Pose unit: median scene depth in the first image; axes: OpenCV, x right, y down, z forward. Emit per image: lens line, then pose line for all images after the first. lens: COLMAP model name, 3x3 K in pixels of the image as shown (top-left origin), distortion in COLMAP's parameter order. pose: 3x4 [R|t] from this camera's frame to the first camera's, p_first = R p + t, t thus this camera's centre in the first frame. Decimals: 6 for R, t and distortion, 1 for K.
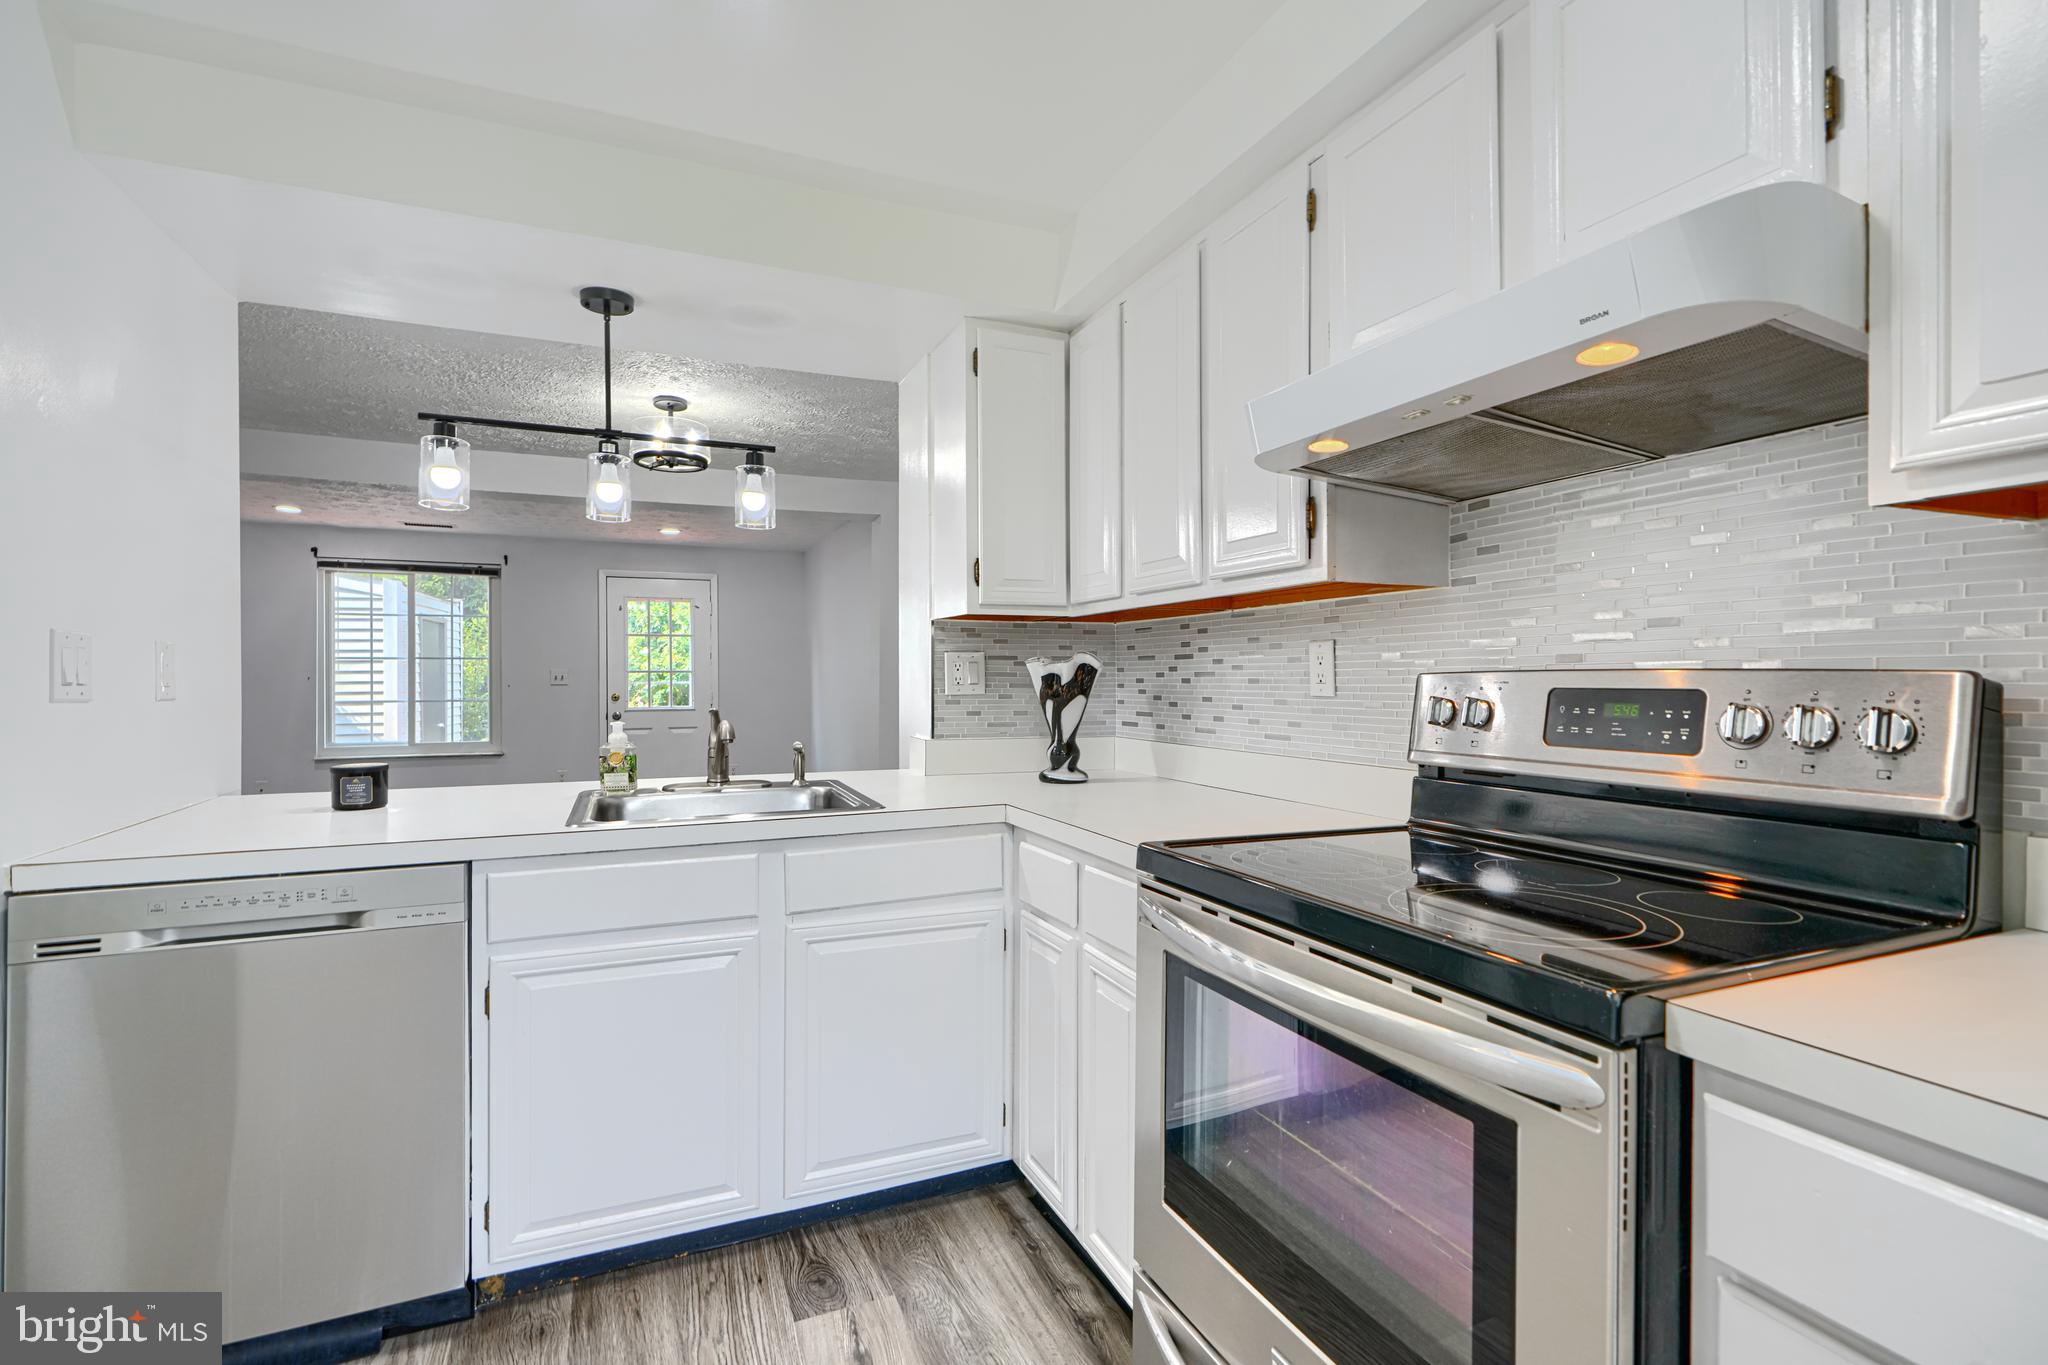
lens RADIAL K [[933.7, 0, 1023.6], [0, 933.7, 681.5], [0, 0, 1]] dist [0.002061, 0.002014]
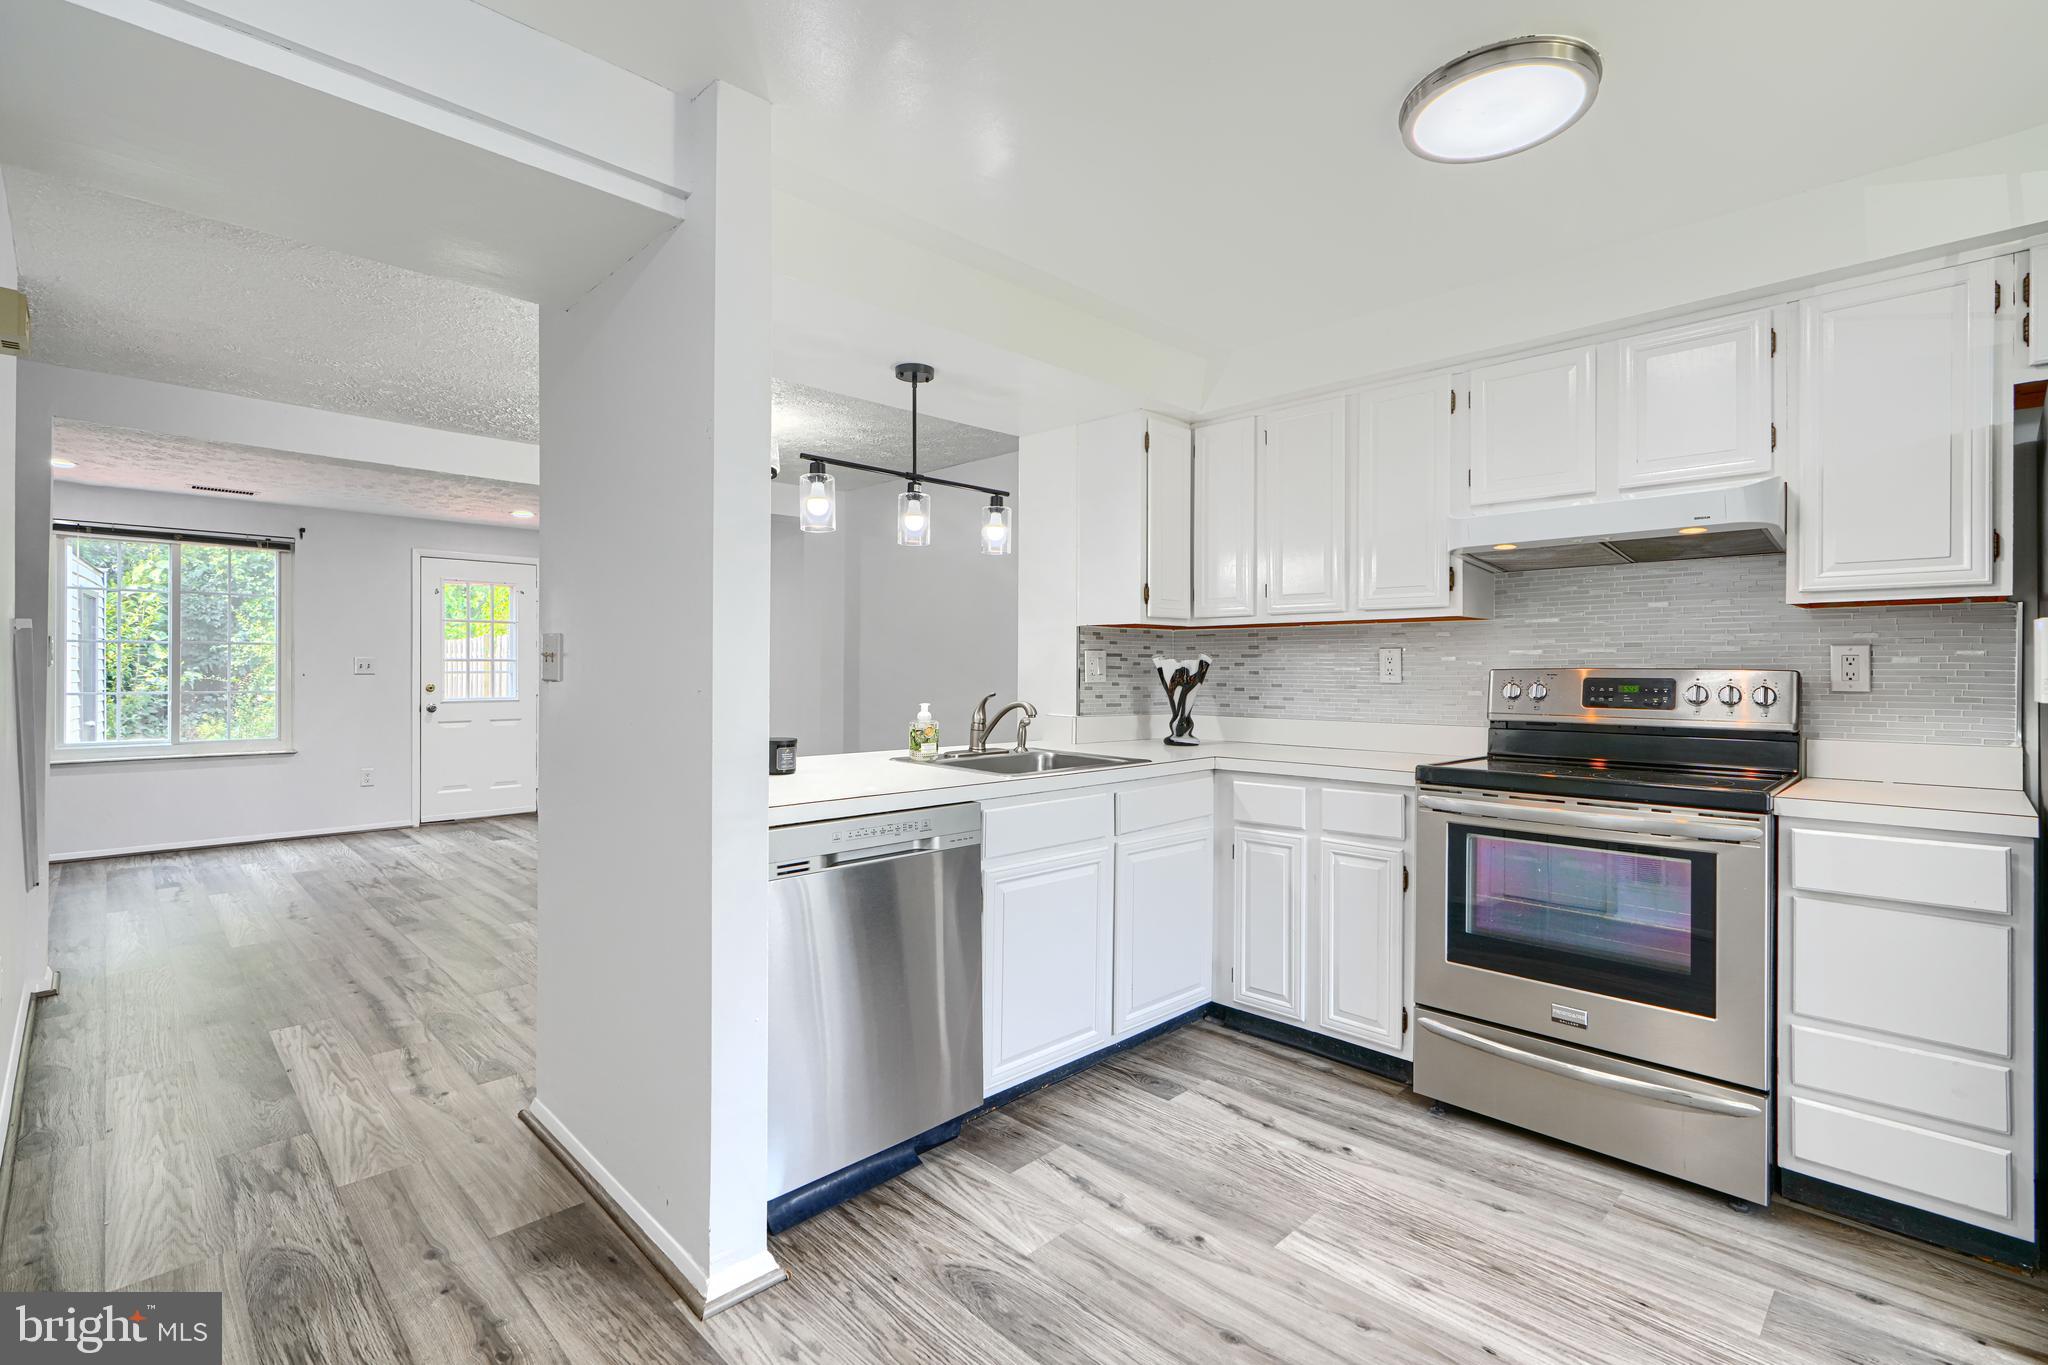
lens RADIAL K [[933.7, 0, 1015.5], [0, 933.7, 670.1], [0, 0, 1]] dist [0.002061, 0.002014]
pose [[0.932951, 0.005306, 0.359965, -0.778543], [-0.004148, 0.999983, -0.003989, 0.002362], [-0.359981, 0.002229, 0.932957, -0.236403]]
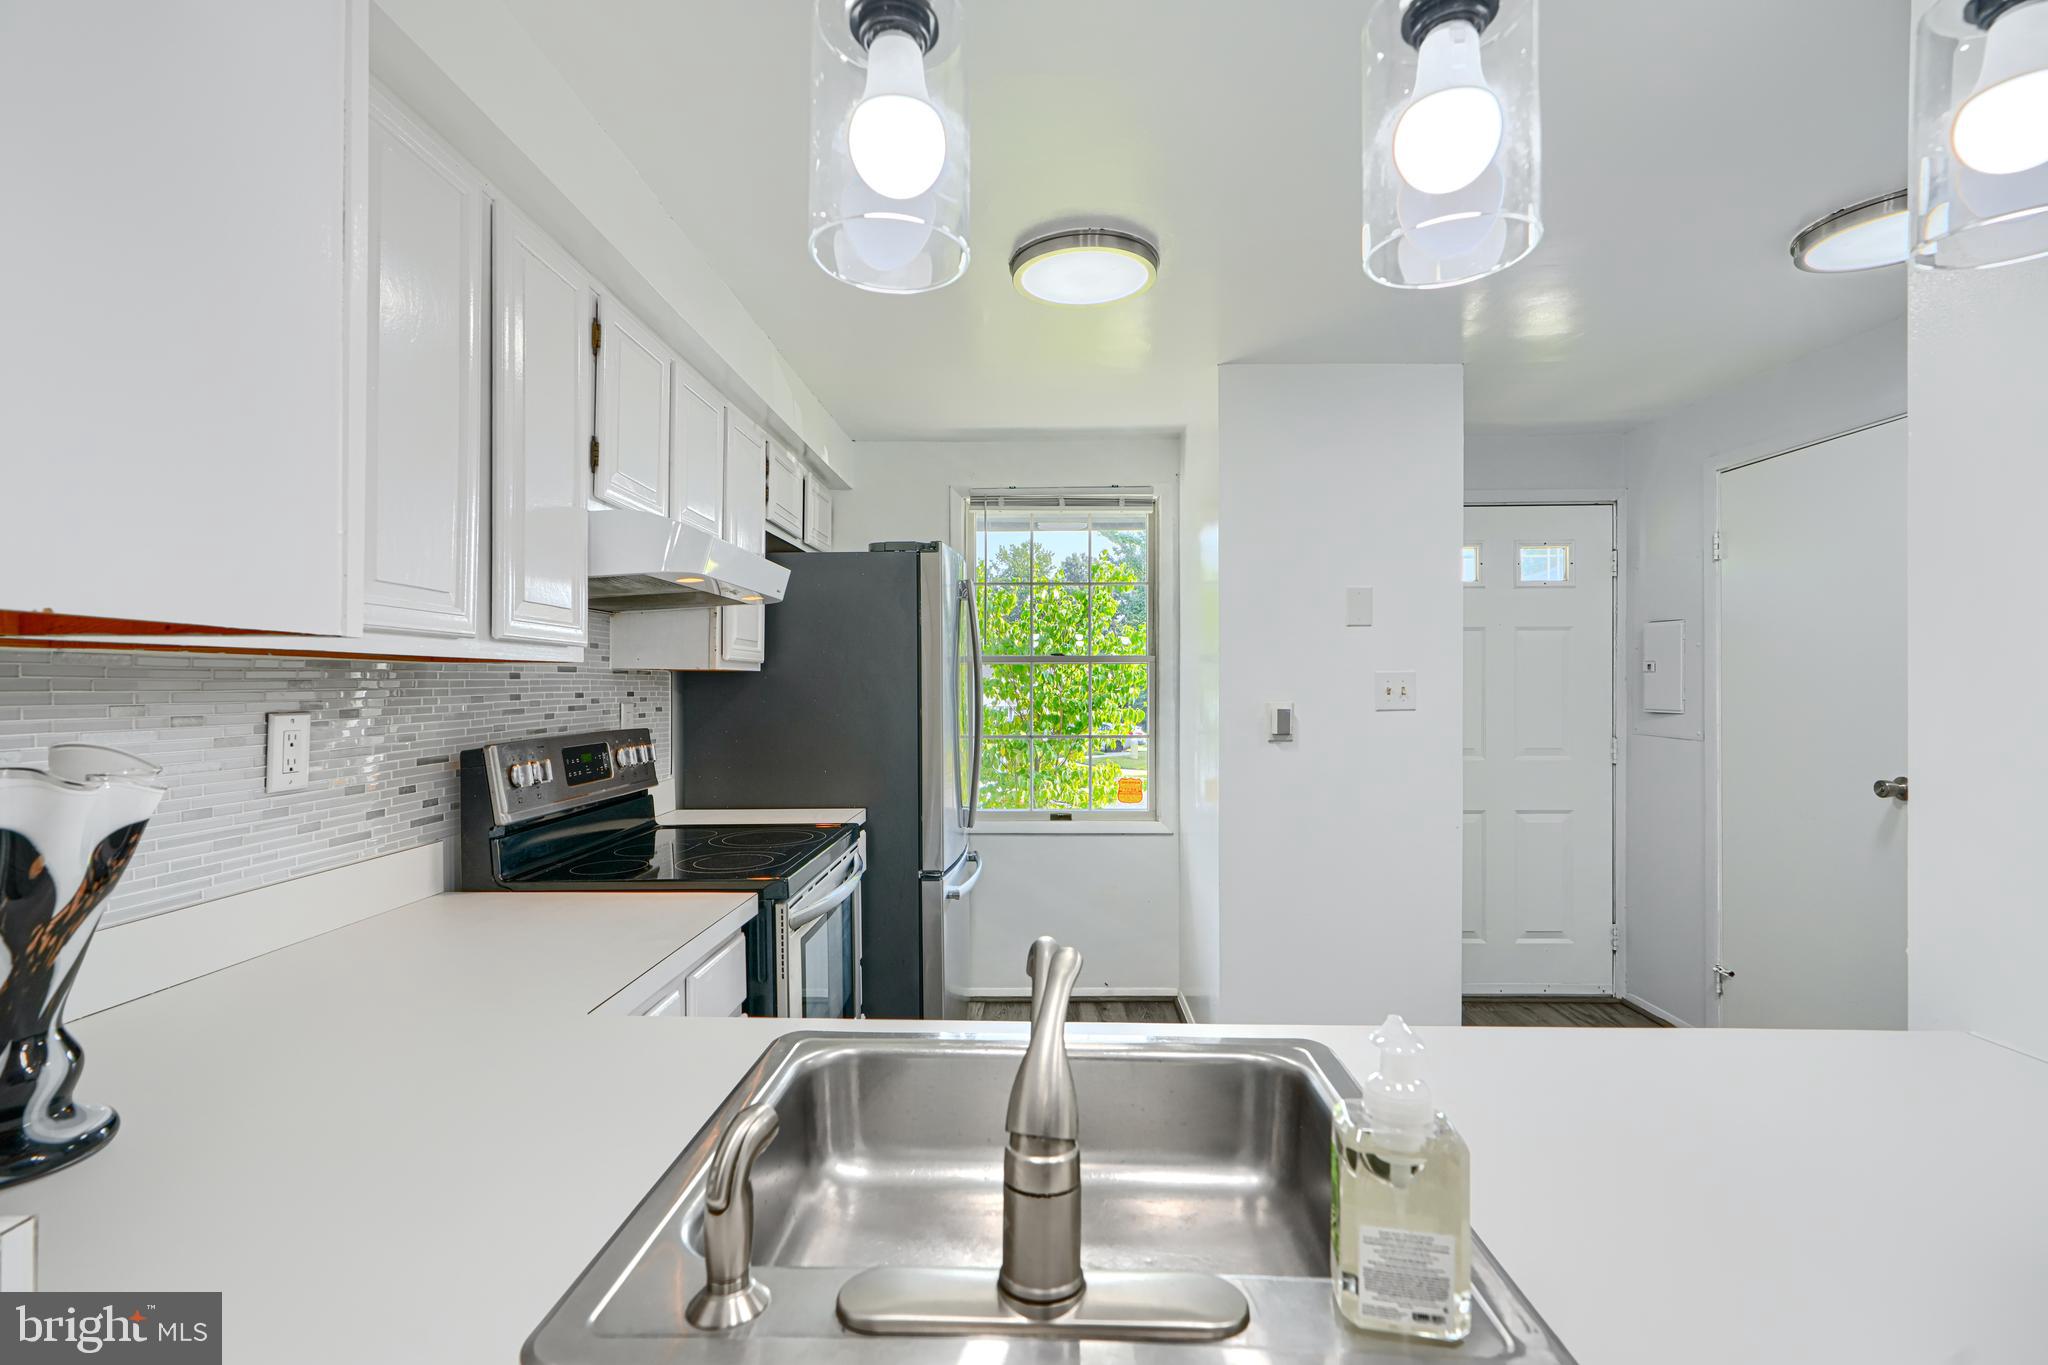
lens RADIAL K [[933.7, 0, 1037.8], [0, 933.7, 700.4], [0, 0, 1]] dist [0.002061, 0.002014]
pose [[-0.915699, -0.004202, 0.401843, -0.453787], [0.003557, 0.999821, 0.018559, -0.058955], [-0.401849, 0.018424, -0.915520, 1.303295]]
